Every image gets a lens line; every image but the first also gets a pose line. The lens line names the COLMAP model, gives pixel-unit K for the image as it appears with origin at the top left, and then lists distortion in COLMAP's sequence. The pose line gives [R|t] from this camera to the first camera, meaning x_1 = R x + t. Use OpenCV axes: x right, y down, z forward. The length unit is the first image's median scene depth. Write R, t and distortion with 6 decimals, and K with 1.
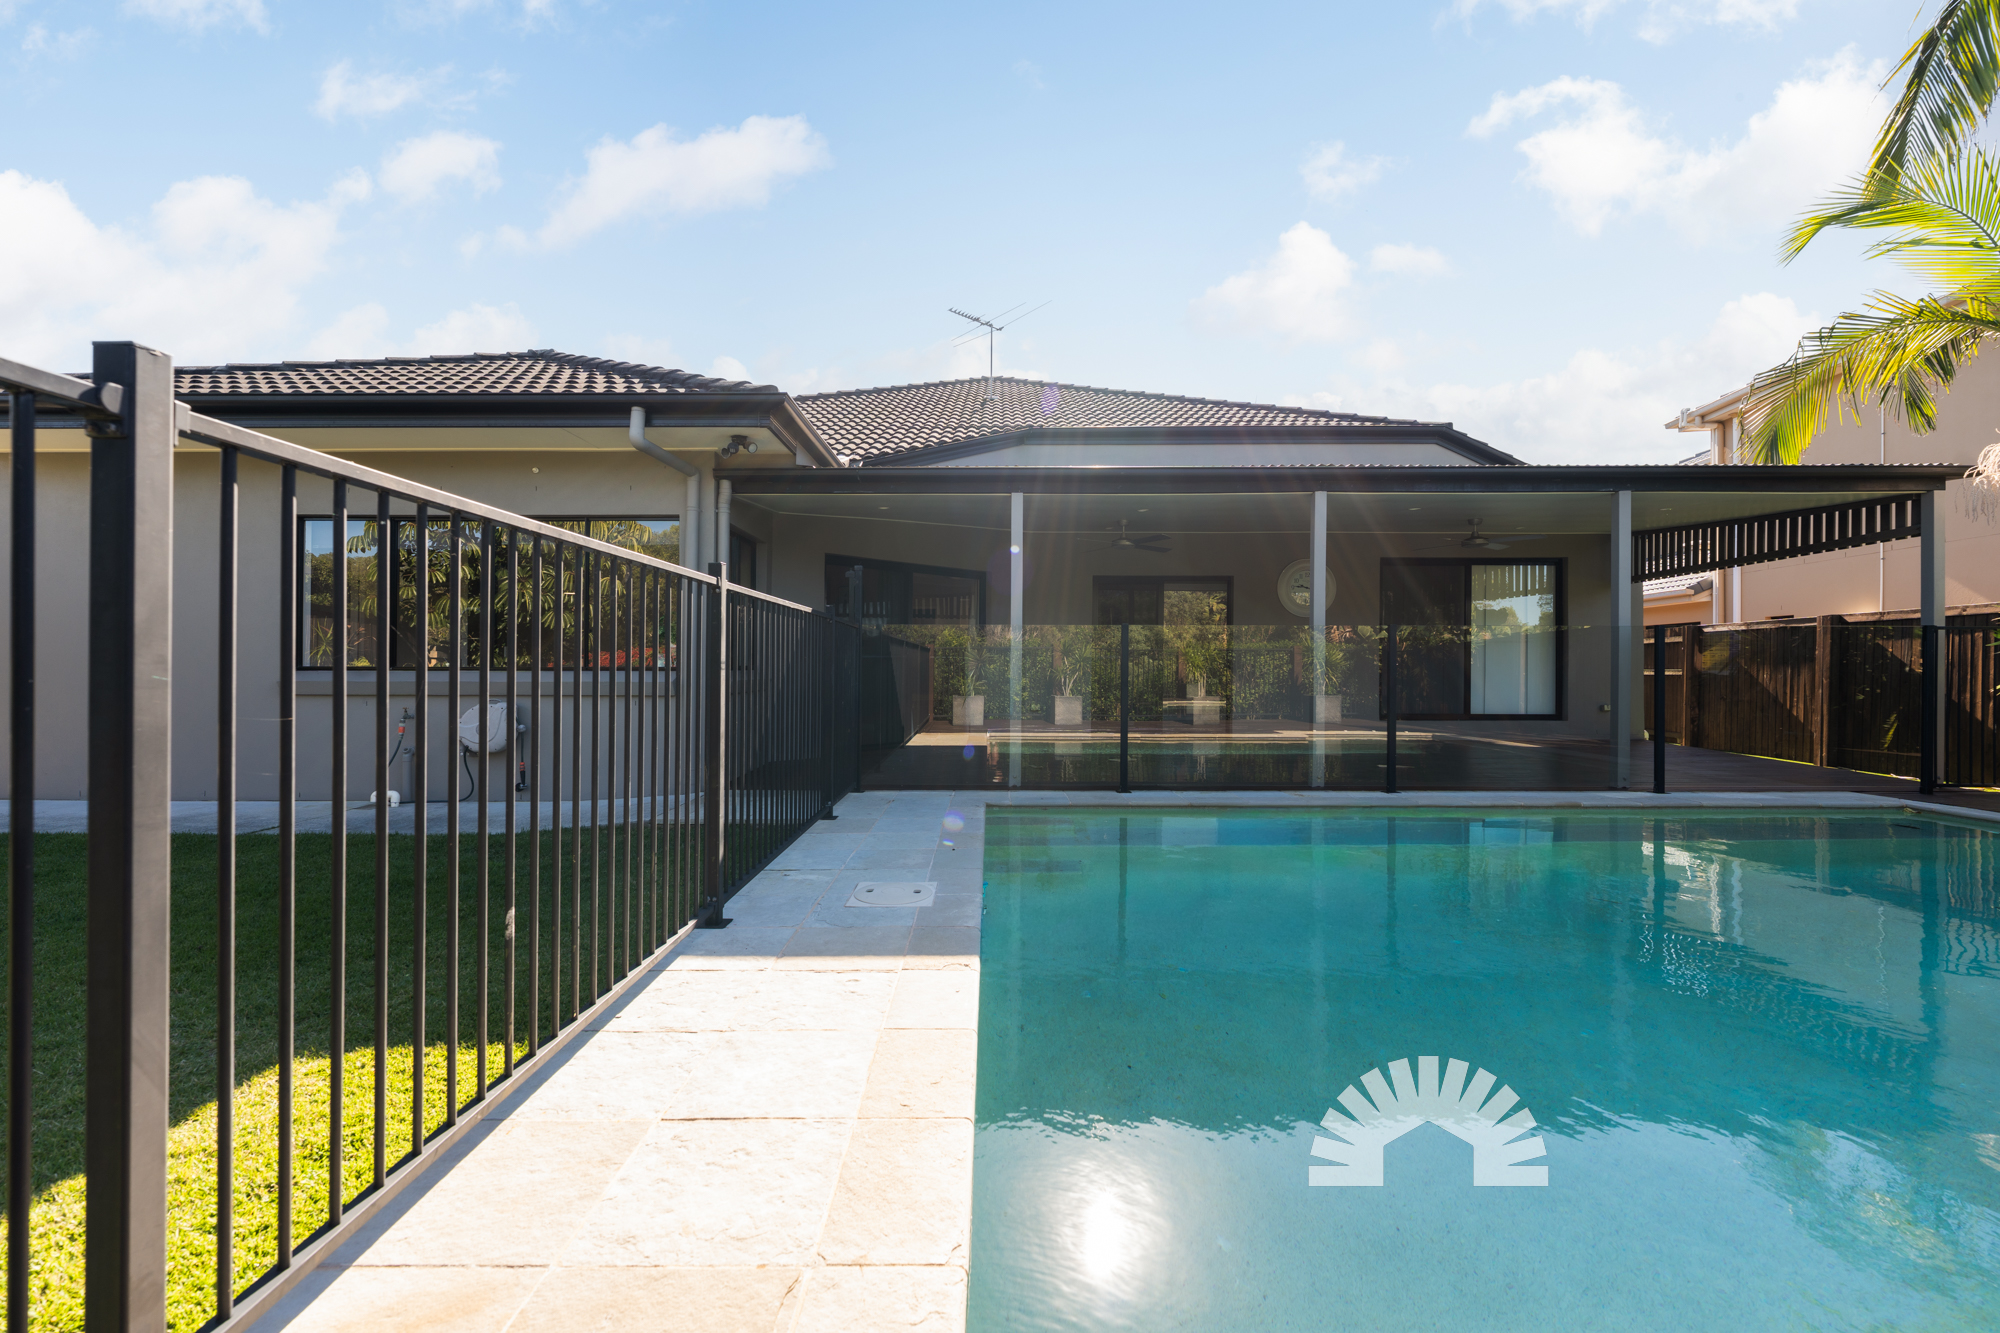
lens RADIAL K [[842.1, 0, 995.9], [0, 842.1, 658.4], [0, 0, 1]] dist [0.003307, -0.000098]
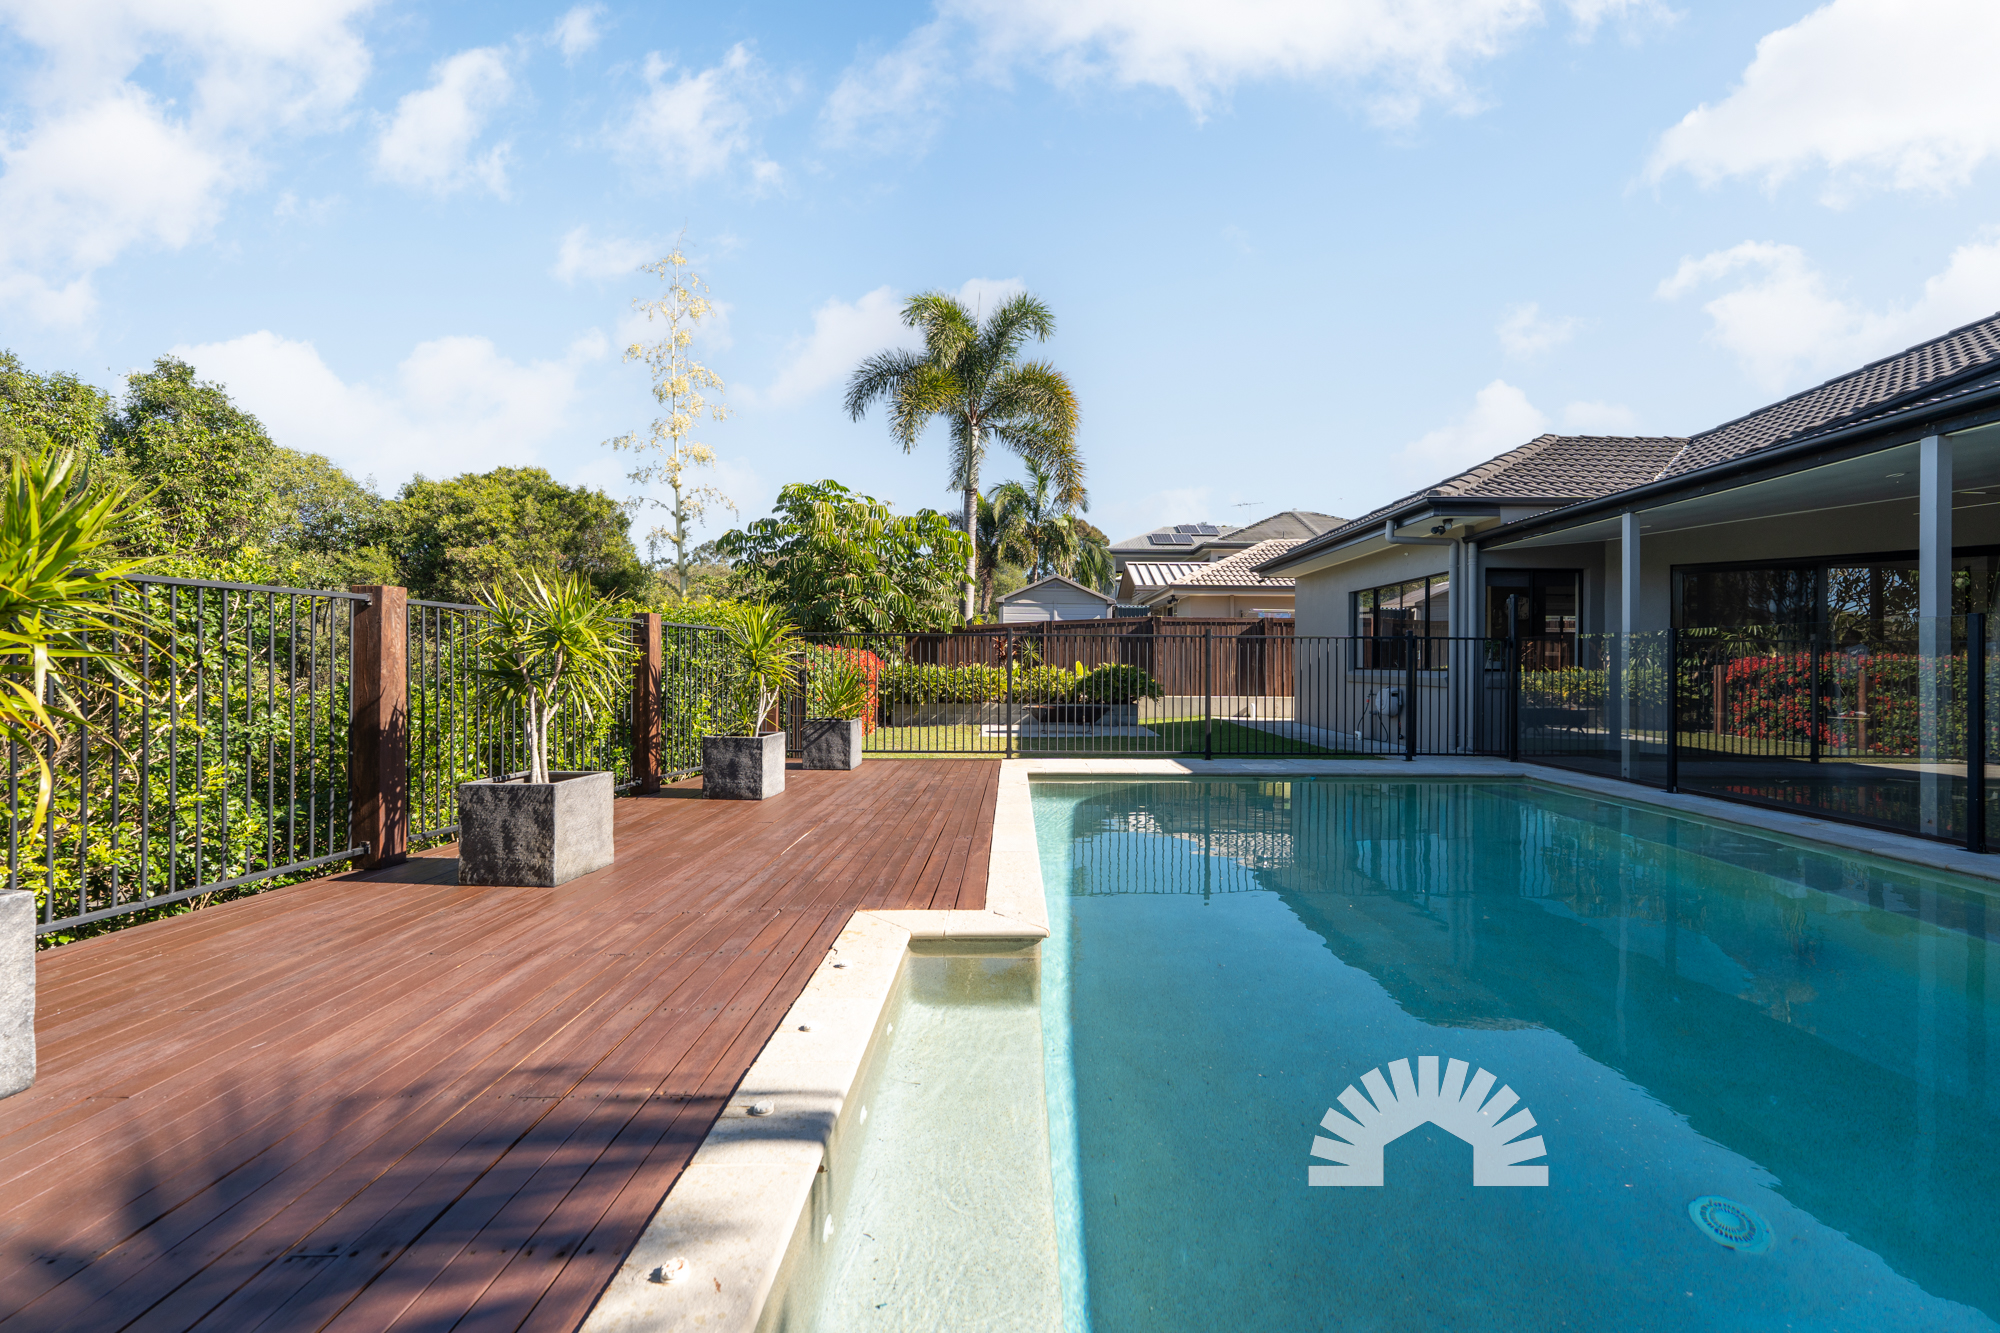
lens RADIAL K [[842.1, 0, 998.4], [0, 842.1, 671.3], [0, 0, 1]] dist [0.003307, -0.000098]
pose [[-0.015532, 0.004523, -0.999869, 0.782852], [0.000063, 0.999990, 0.004522, 0.004069], [0.999879, 0.000007, -0.015532, 0.128191]]
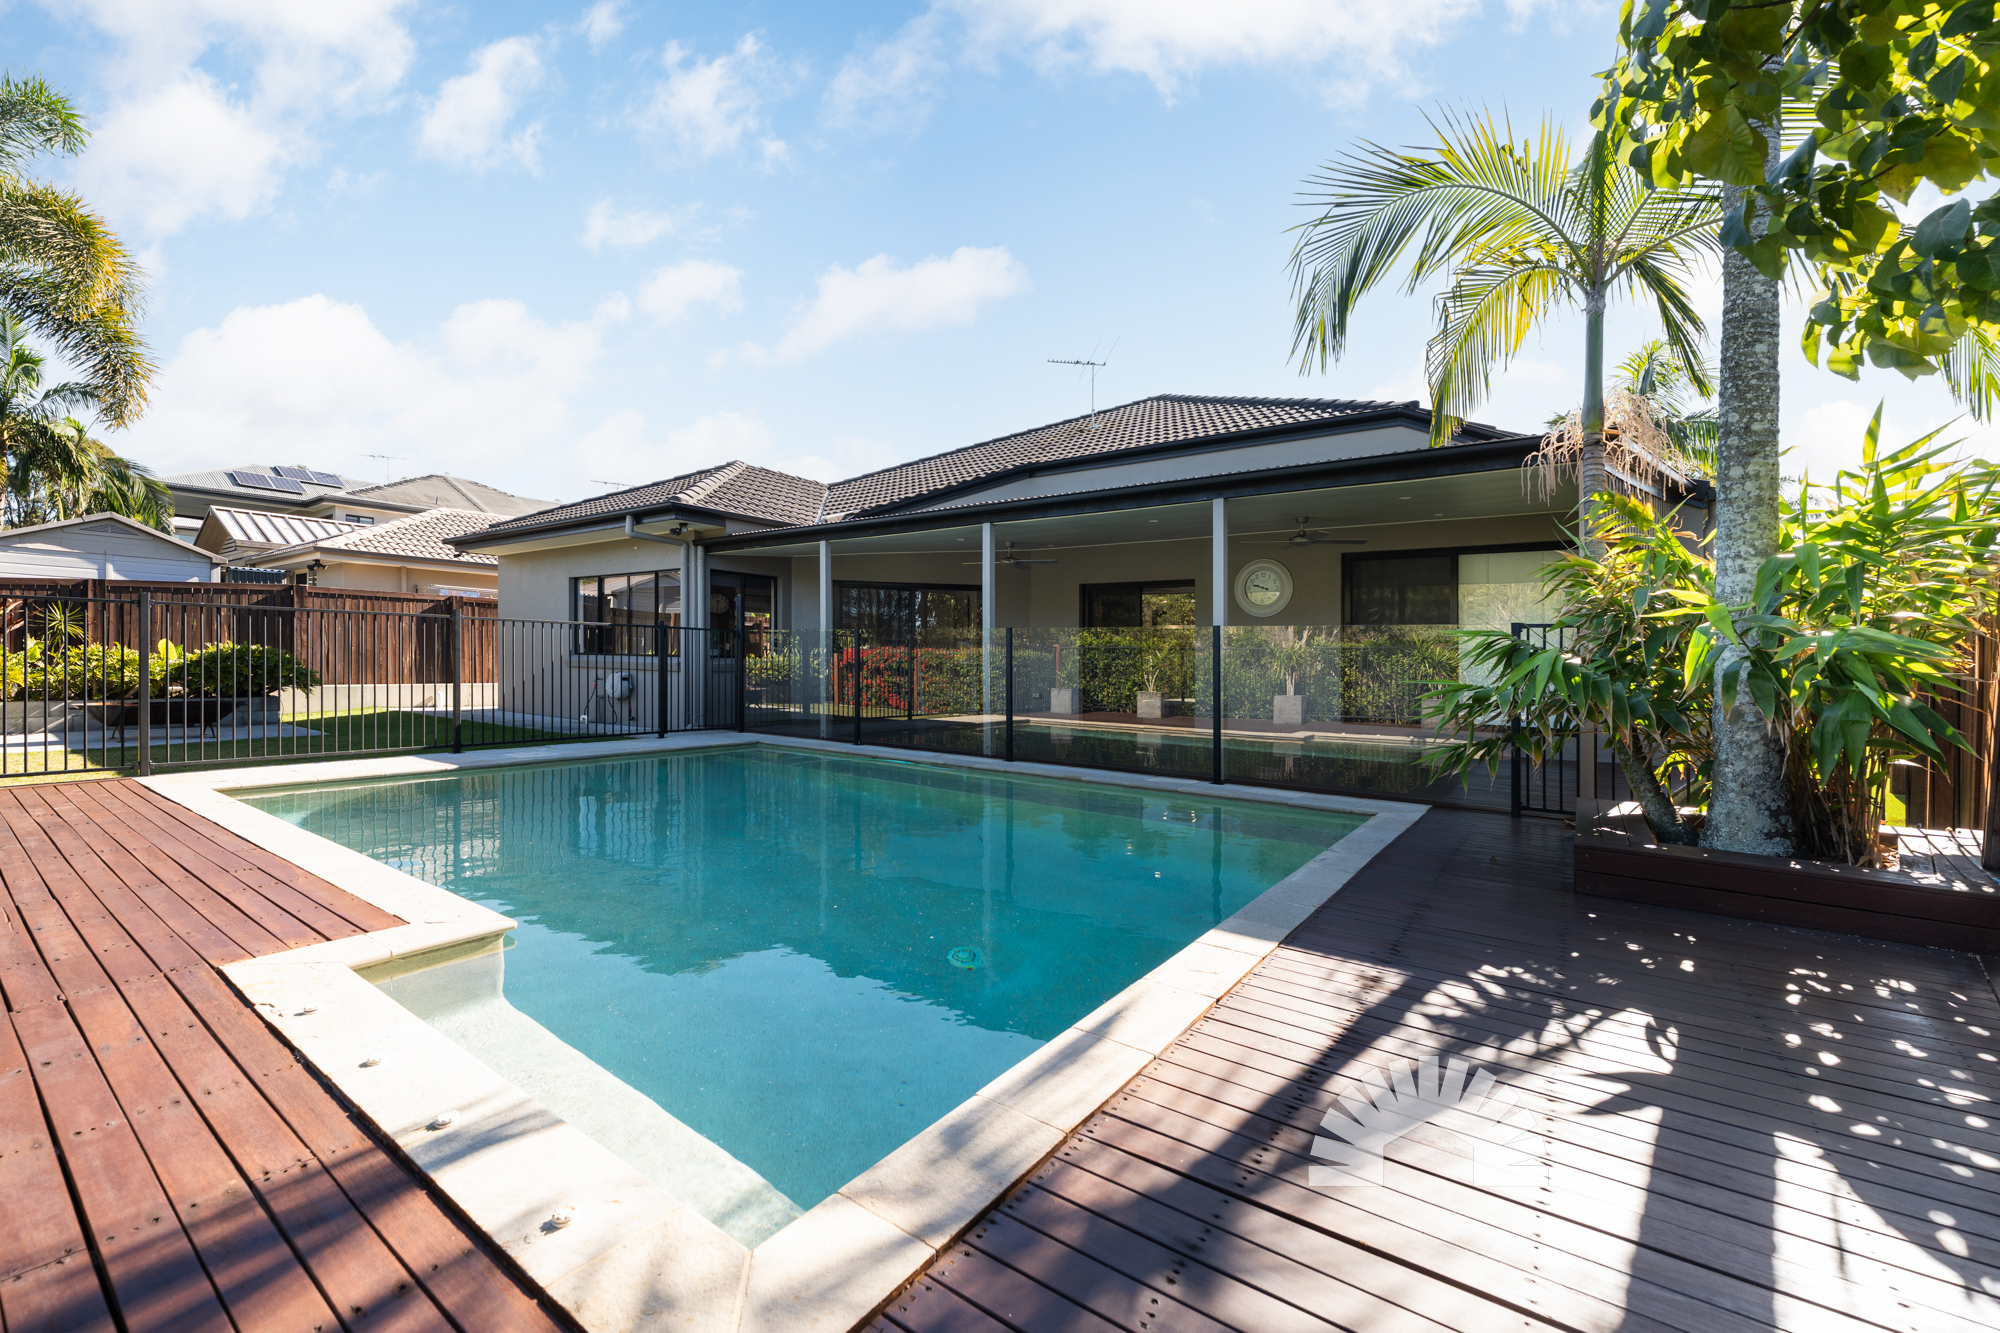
lens RADIAL K [[842.1, 0, 1010.0], [0, 842.1, 665.1], [0, 0, 1]] dist [0.003307, -0.000098]
pose [[0.807779, 0.015216, -0.589289, 0.797586], [-0.011931, 0.999884, 0.009463, 0.002898], [0.589365, -0.000613, 0.807867, -0.004732]]
